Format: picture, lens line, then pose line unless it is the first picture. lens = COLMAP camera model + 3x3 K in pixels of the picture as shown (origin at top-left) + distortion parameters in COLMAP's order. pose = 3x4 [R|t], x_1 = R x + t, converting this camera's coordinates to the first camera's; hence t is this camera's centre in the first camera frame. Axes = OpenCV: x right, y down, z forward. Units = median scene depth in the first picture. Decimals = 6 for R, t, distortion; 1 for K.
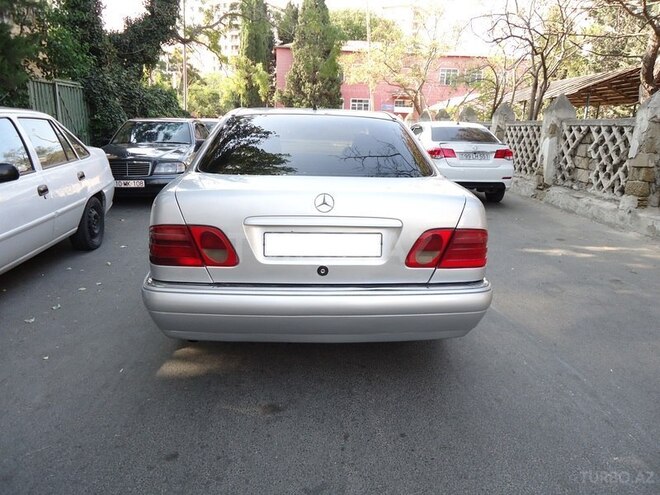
lens RADIAL K [[481.1, 0, 330.0], [0, 481.1, 247.5], [0, 0, 1]] dist [0.000317, 0.003312]
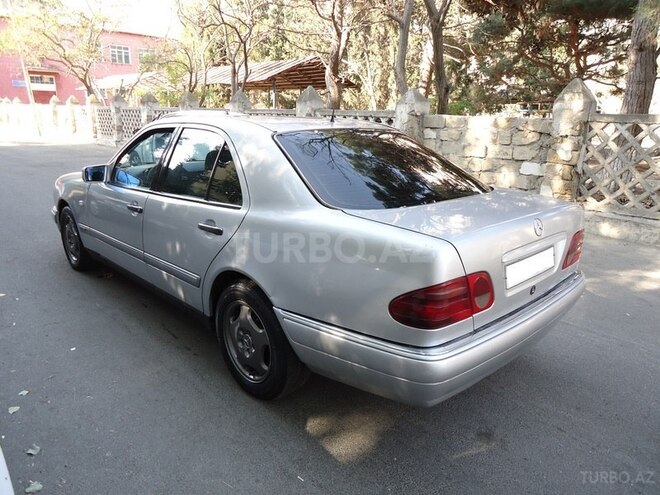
lens RADIAL K [[481.1, 0, 330.0], [0, 481.1, 247.5], [0, 0, 1]] dist [0.000317, 0.003312]
pose [[0.767430, -0.181688, 0.614851, -0.333359], [0.155869, 0.983106, 0.095957, -0.072192], [-0.621898, 0.022196, 0.782784, 0.149391]]
